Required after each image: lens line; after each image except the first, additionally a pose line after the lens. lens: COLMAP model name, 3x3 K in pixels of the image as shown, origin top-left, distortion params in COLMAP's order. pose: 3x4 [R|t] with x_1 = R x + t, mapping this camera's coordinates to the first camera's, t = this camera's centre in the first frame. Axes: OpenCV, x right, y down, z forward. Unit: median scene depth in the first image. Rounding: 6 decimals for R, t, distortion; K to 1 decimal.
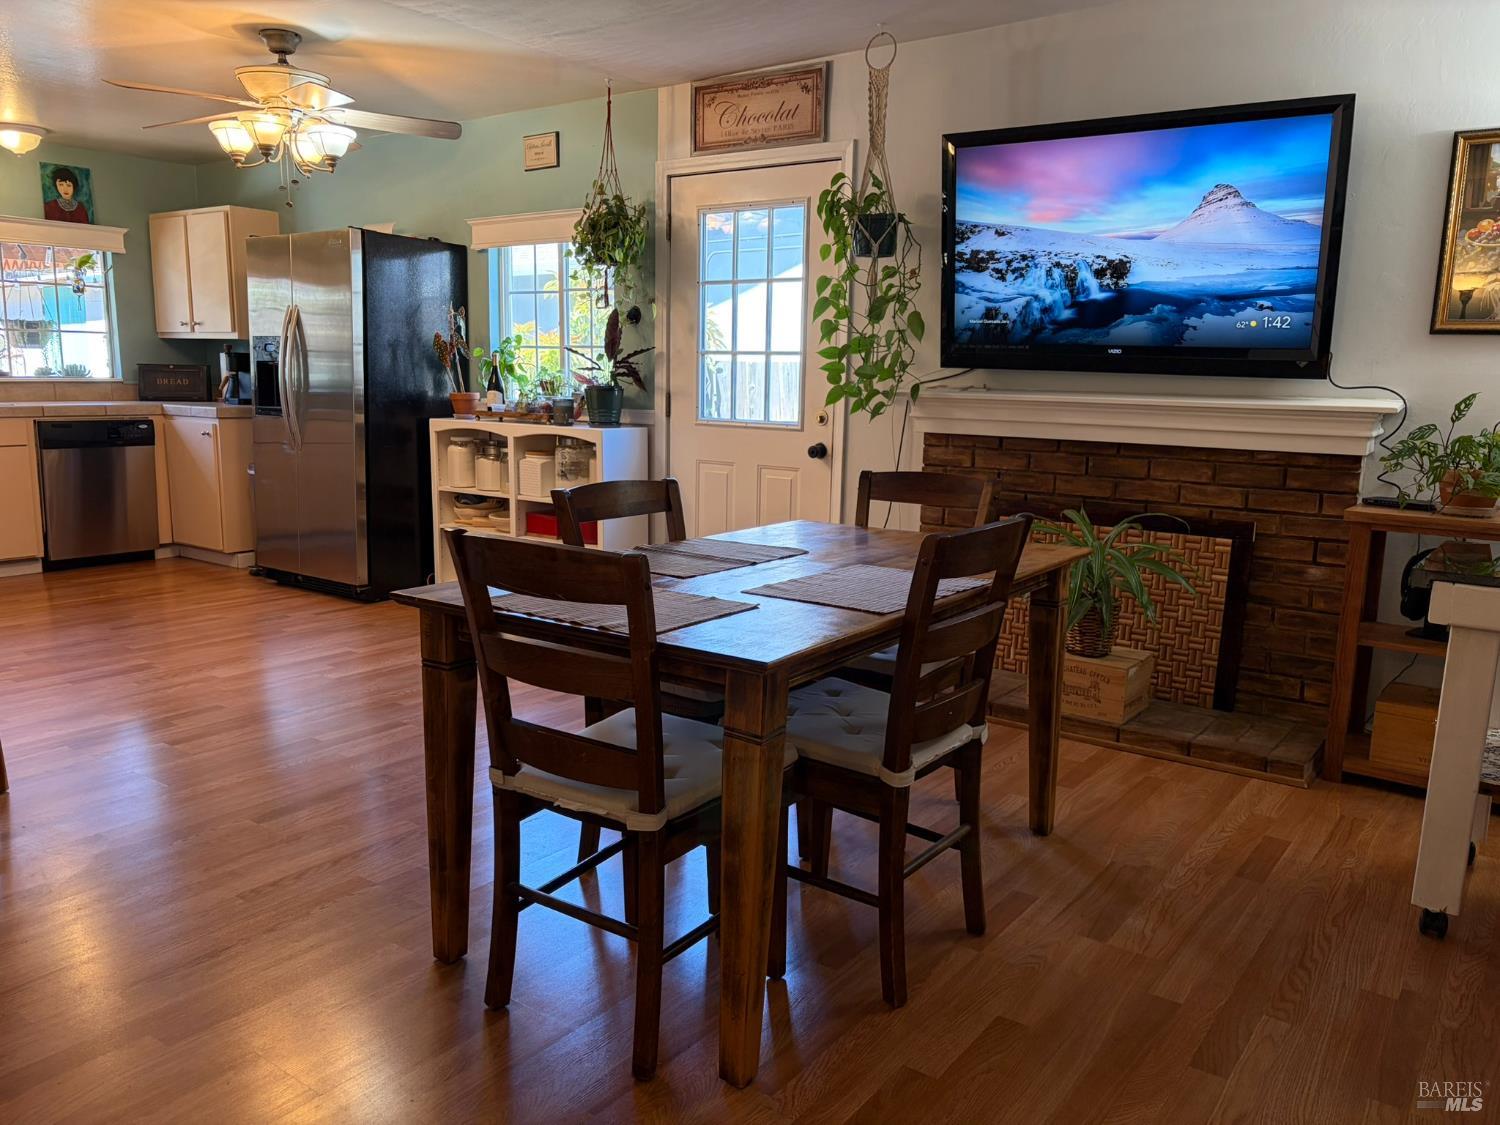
lens RADIAL K [[1132.2, 0, 755.1], [0, 1132.2, 562.5], [0, 0, 1]] dist [0.038394, -0.030969]
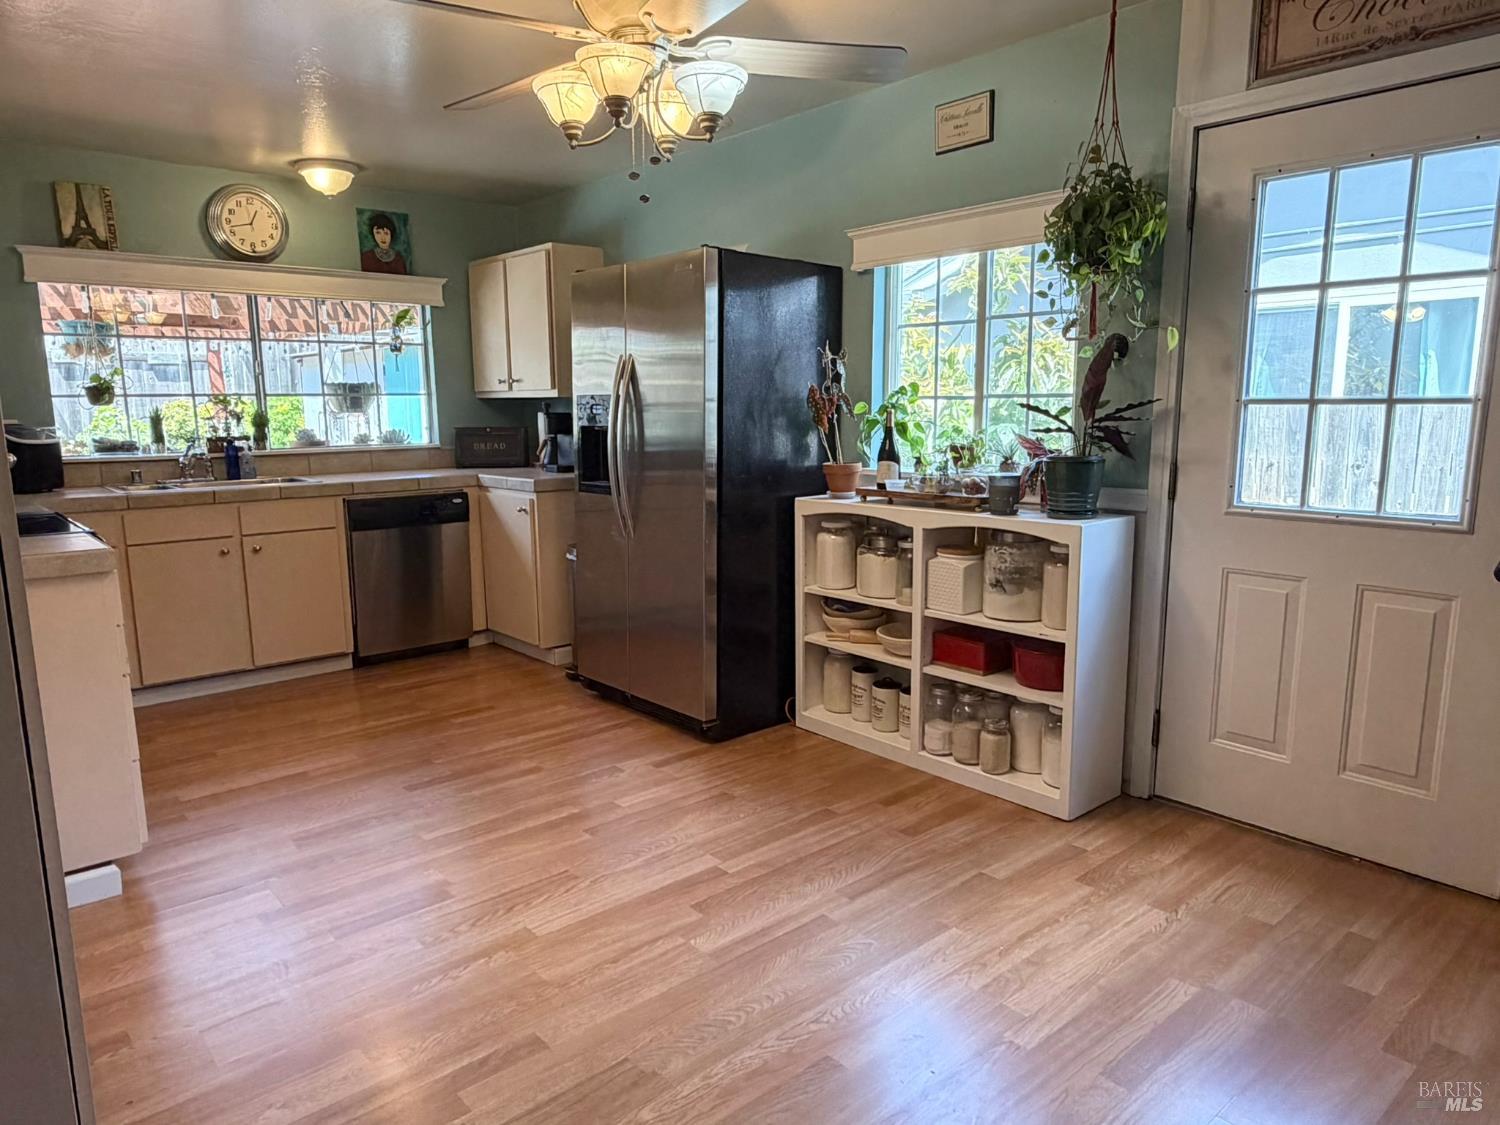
lens RADIAL K [[979.2, 0, 747.7], [0, 979.2, 574.7], [0, 0, 1]] dist [-0.003537, 0.002544]
pose [[0.975380, 0.012184, -0.220195, -0.172090], [-0.011000, 0.999918, 0.006603, -0.079048], [0.220257, -0.004018, 0.975434, 0.357282]]
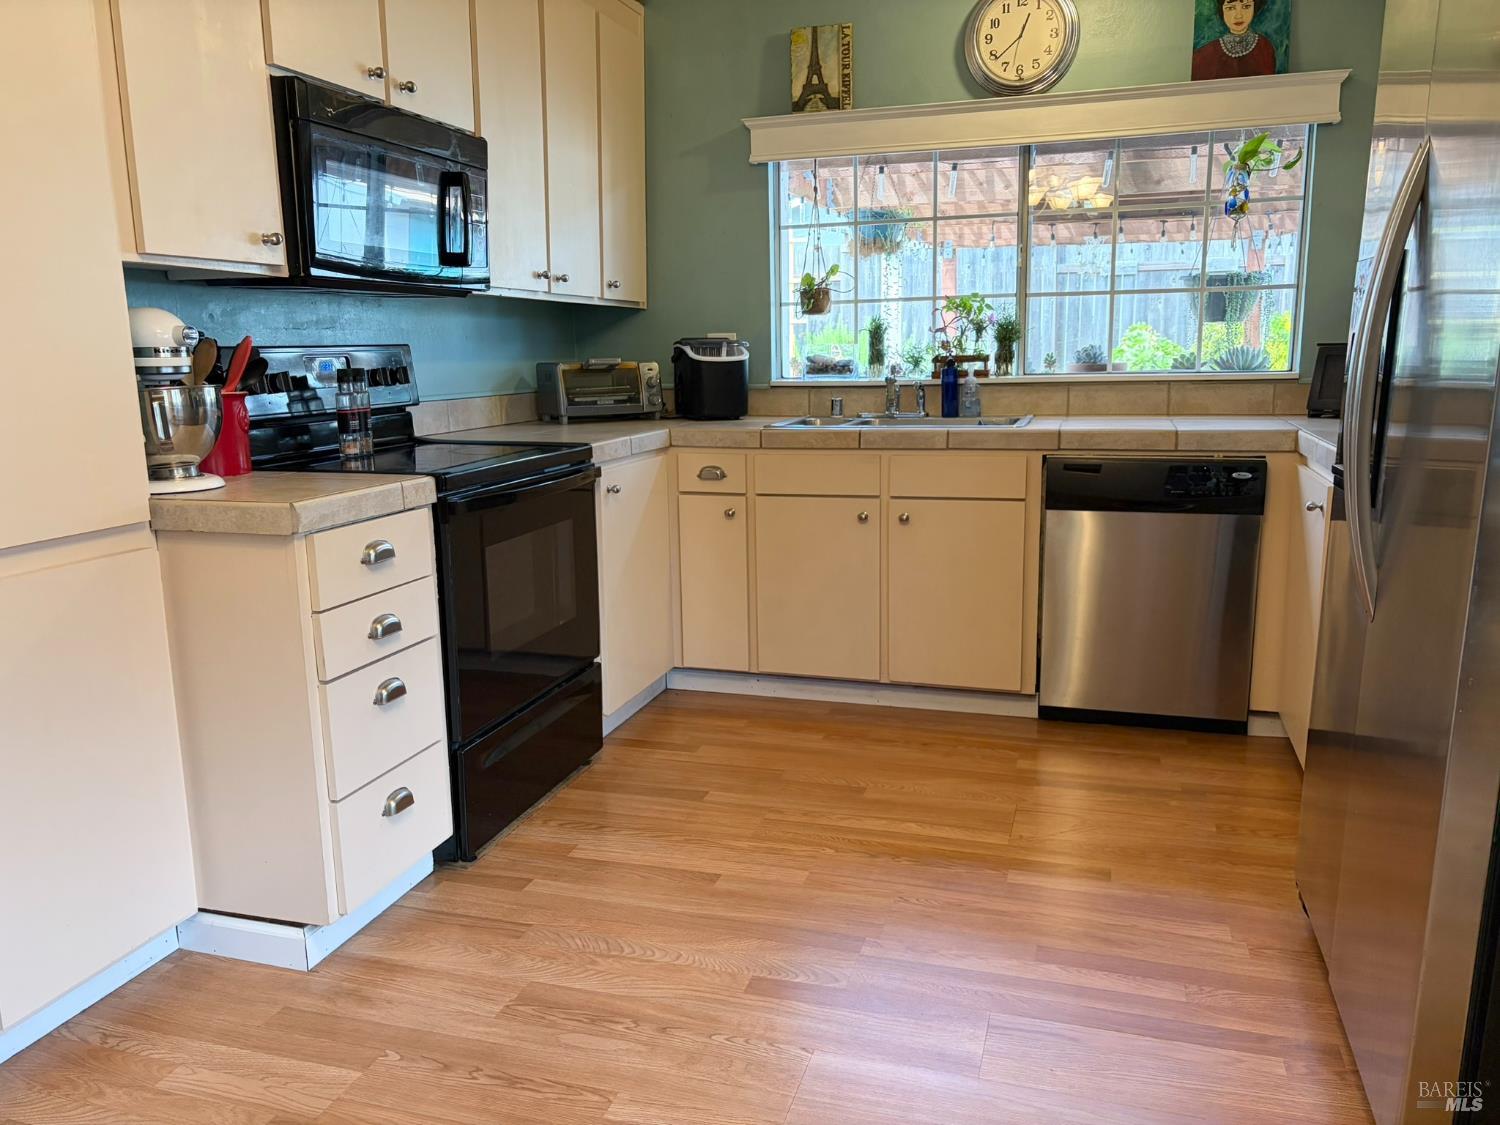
lens RADIAL K [[1132.2, 0, 750.1], [0, 1132.2, 567.2], [0, 0, 1]] dist [0.038394, -0.030969]
pose [[0.324394, 0.157679, -0.932687, -0.165805], [-0.133269, 0.983792, 0.119967, -0.125451], [0.936487, 0.085381, 0.340150, 0.727578]]
